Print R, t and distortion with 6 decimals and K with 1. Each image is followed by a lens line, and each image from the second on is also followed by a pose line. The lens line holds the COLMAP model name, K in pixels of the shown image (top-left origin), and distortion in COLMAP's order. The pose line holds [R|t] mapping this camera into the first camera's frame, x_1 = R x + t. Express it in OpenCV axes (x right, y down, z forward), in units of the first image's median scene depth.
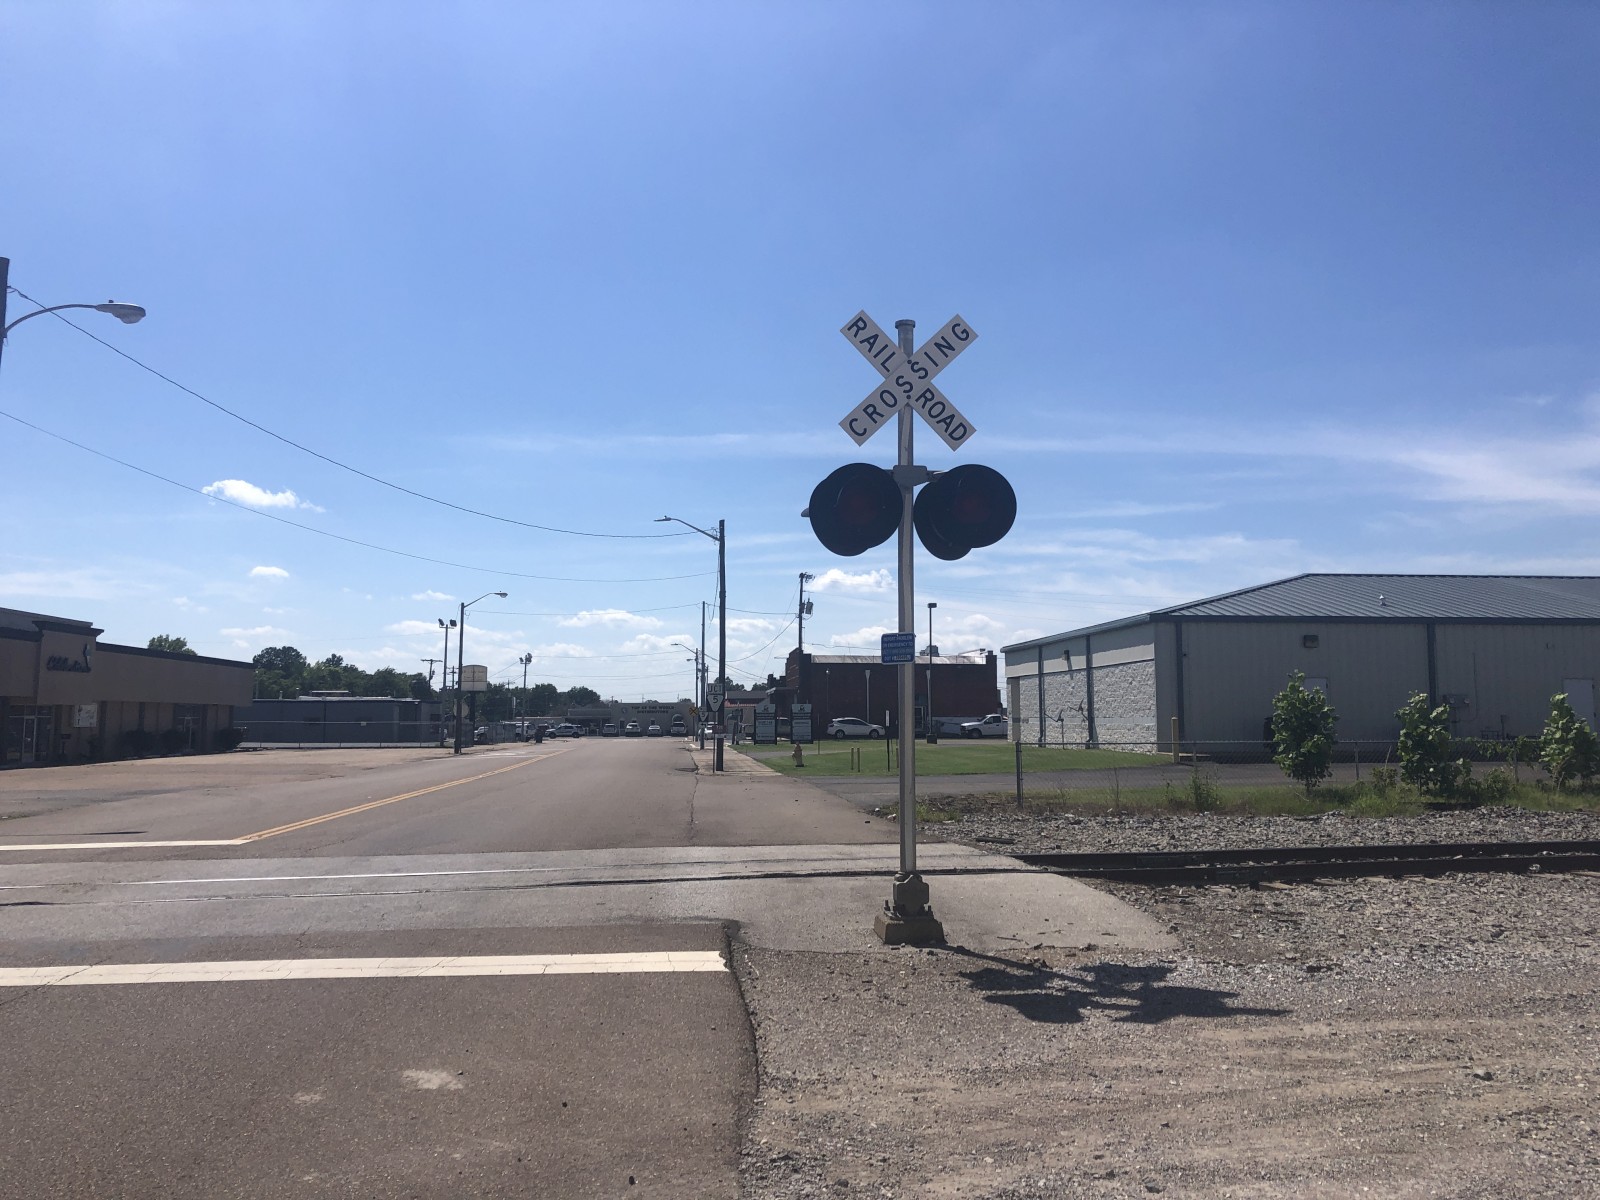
lens RADIAL K [[1269.8, 0, 797.1], [0, 1269.8, 558.0], [0, 0, 1]] dist [0.059668, -0.162280]
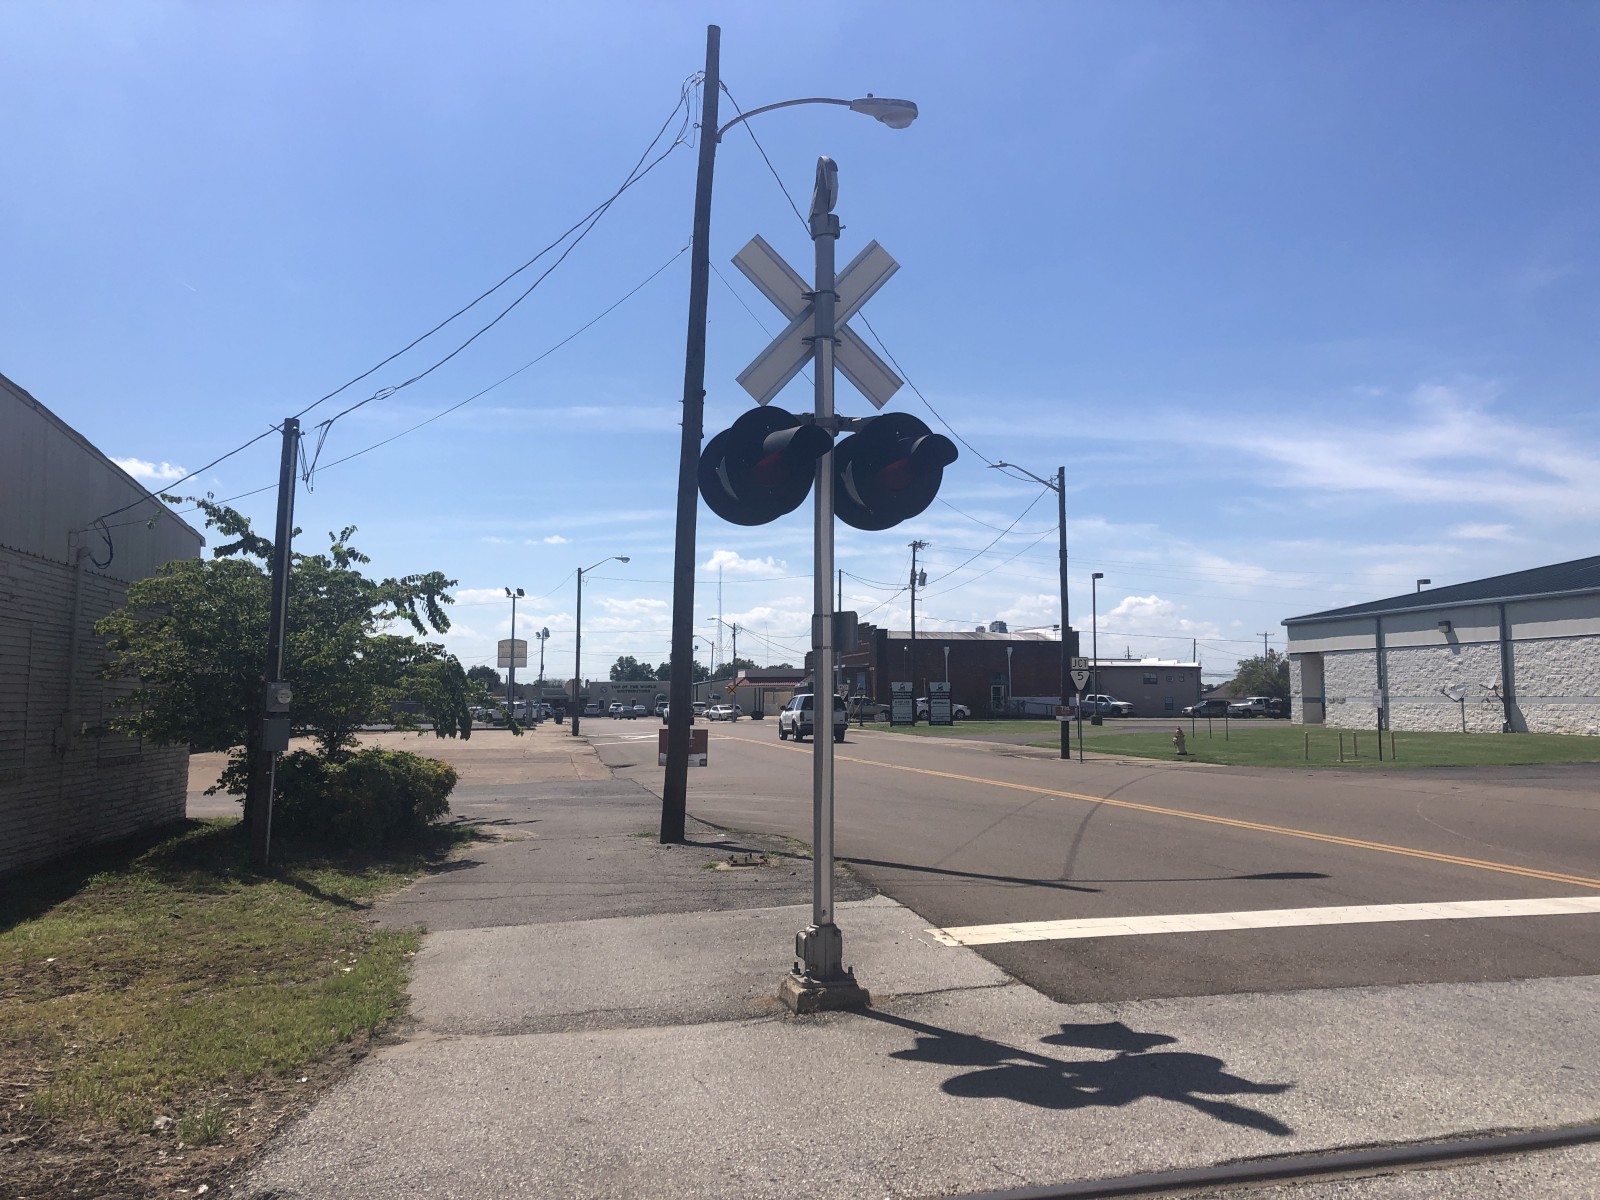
lens RADIAL K [[1281.1, 0, 784.3], [0, 1281.1, 583.9], [0, 0, 1]] dist [0.091079, -0.148725]
pose [[0.994090, 0.008220, 0.108244, -0.413333], [-0.012152, 0.999288, 0.035716, 0.024455], [-0.107874, -0.036821, 0.993483, 0.190102]]
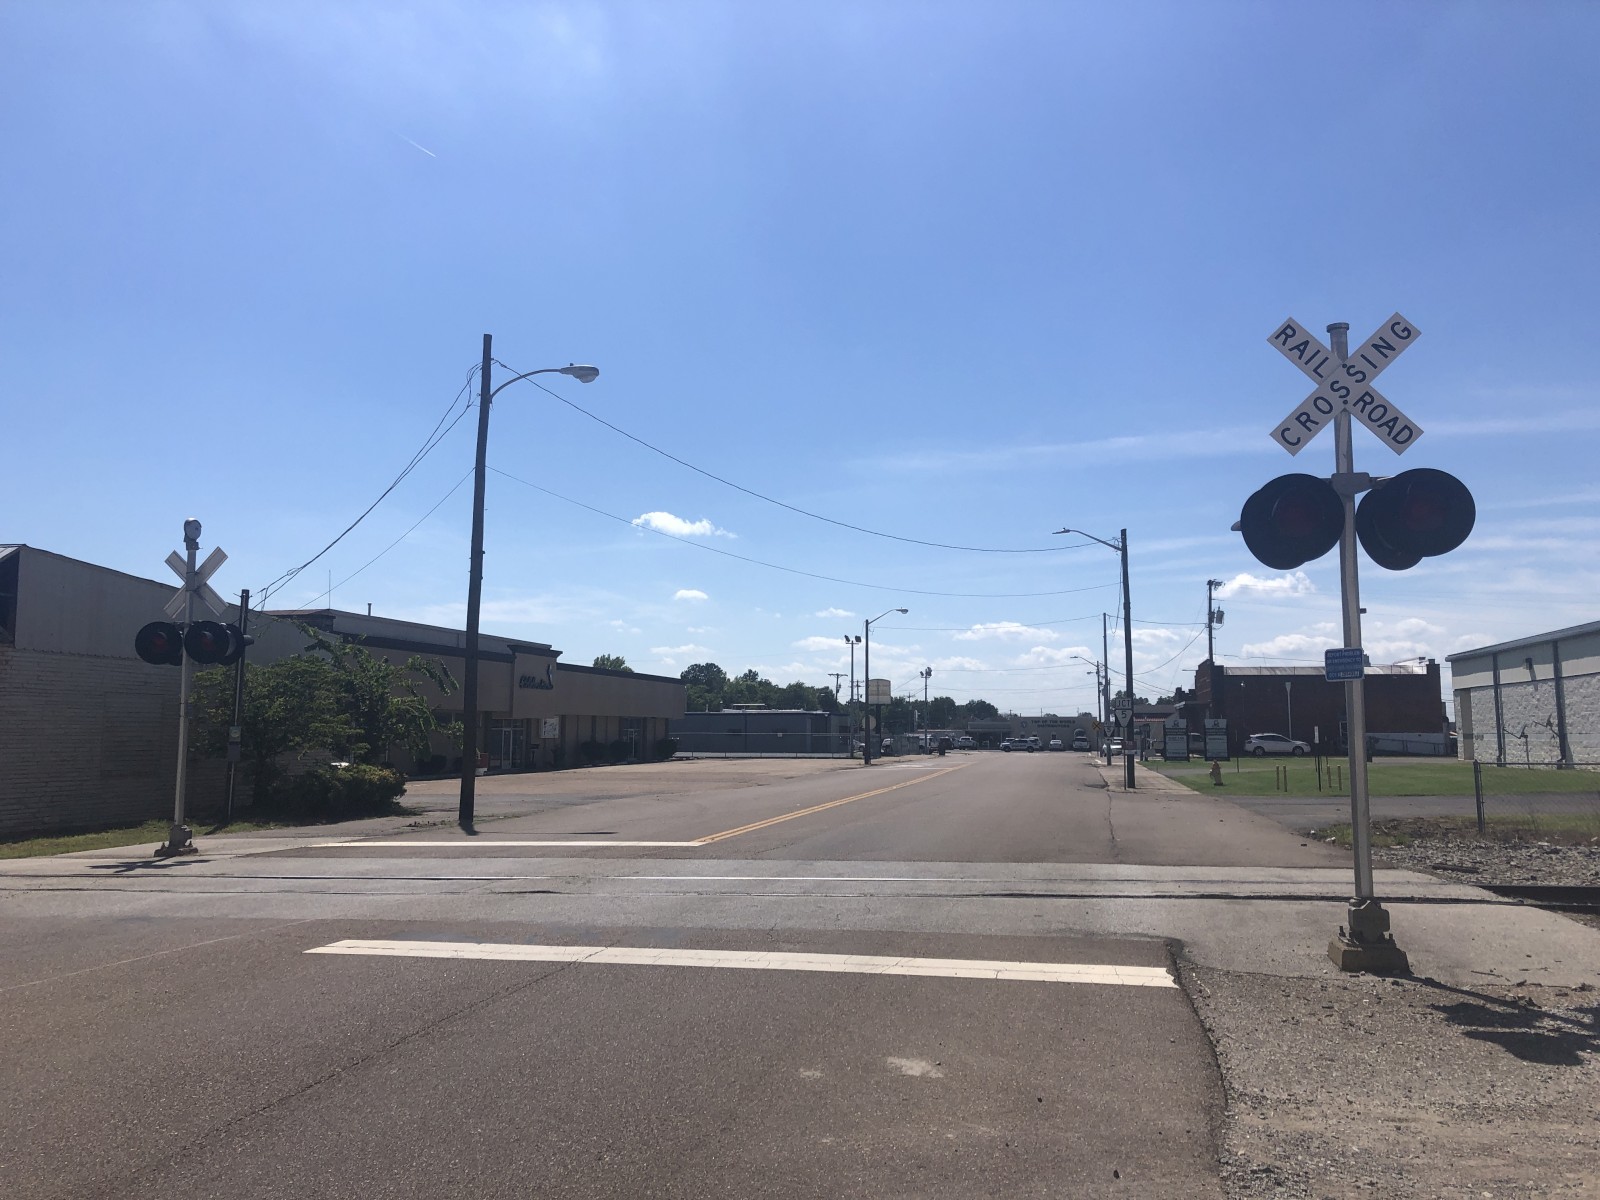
lens RADIAL K [[1276.4, 0, 775.2], [0, 1276.4, 545.7], [0, 0, 1]] dist [-0.015638, -0.003914]
pose [[0.948017, -0.040357, -0.315650, -0.005256], [0.034124, 0.999099, -0.025249, -0.002031], [0.316385, 0.013165, 0.948540, -0.011549]]
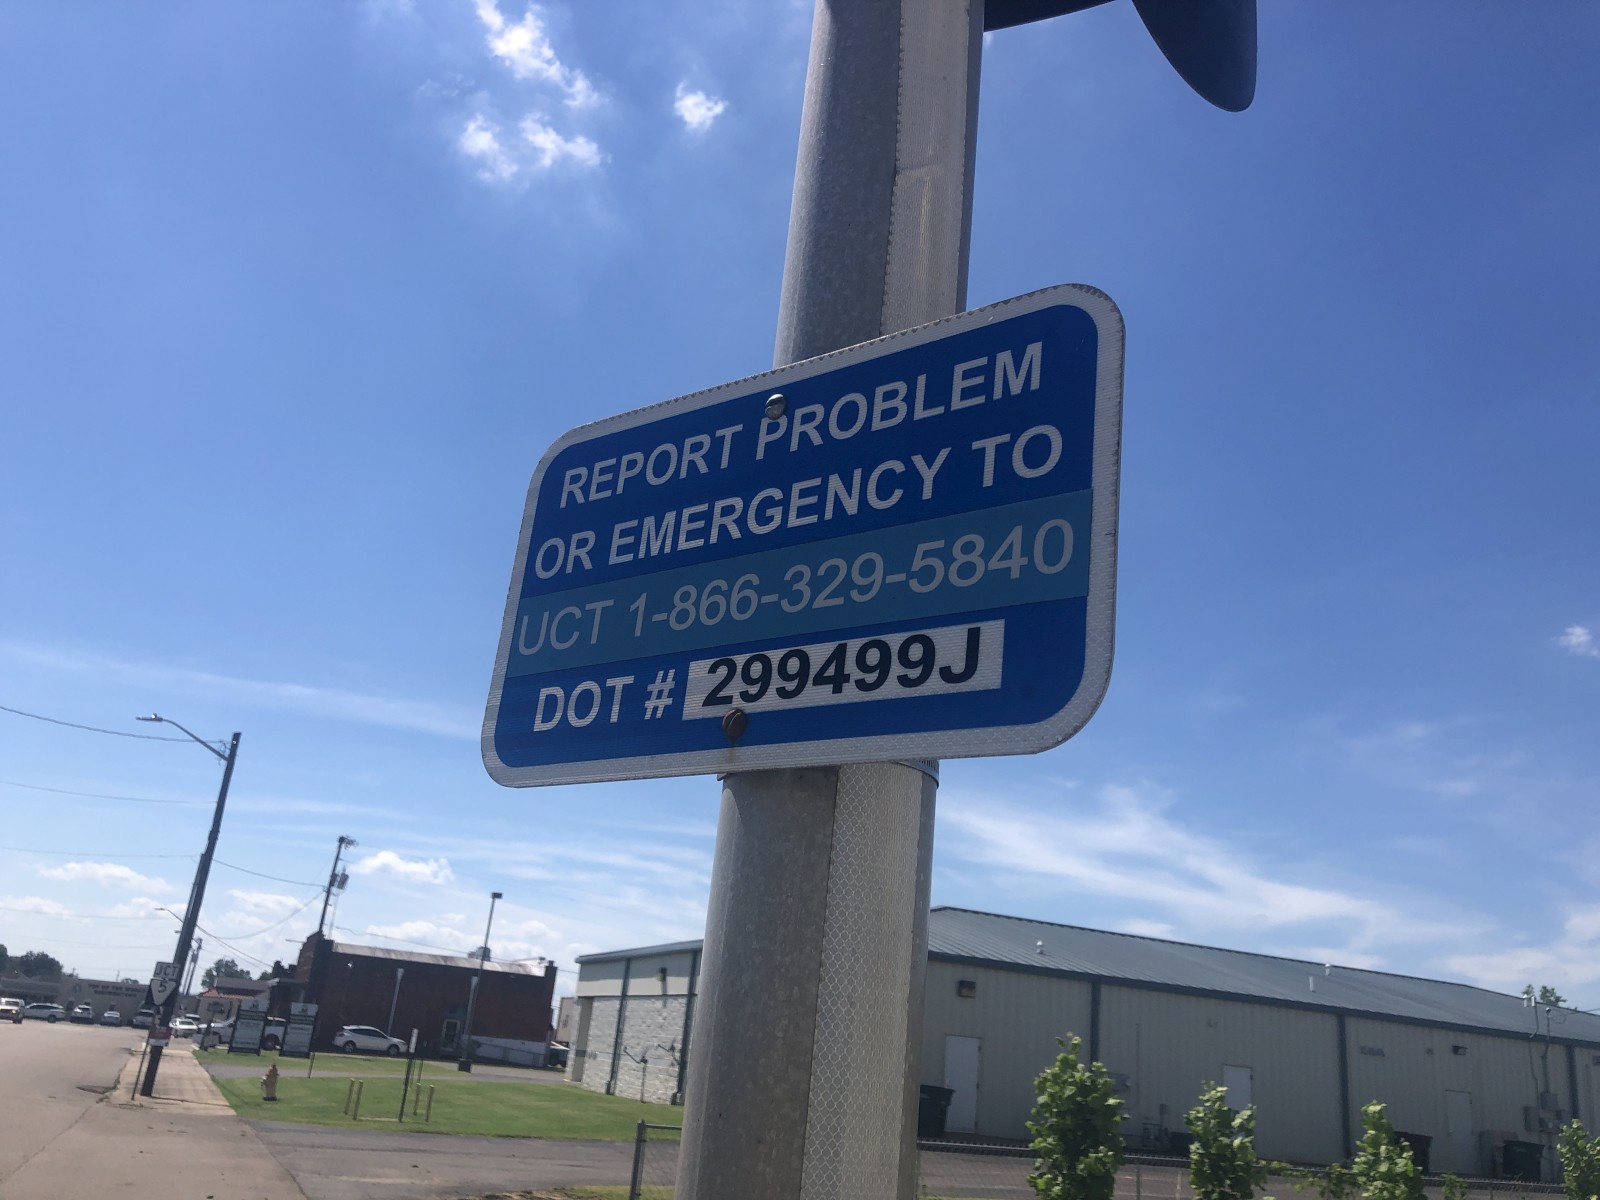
lens RADIAL K [[1286.0, 0, 807.8], [0, 1286.0, 576.3], [0, 0, 1]] dist [0.003842, 0.001510]
pose [[0.934605, 0.200436, 0.293834, 0.014576], [-0.130991, 0.962001, -0.239573, 0.021891], [-0.330687, 0.185416, 0.925347, 0.225935]]
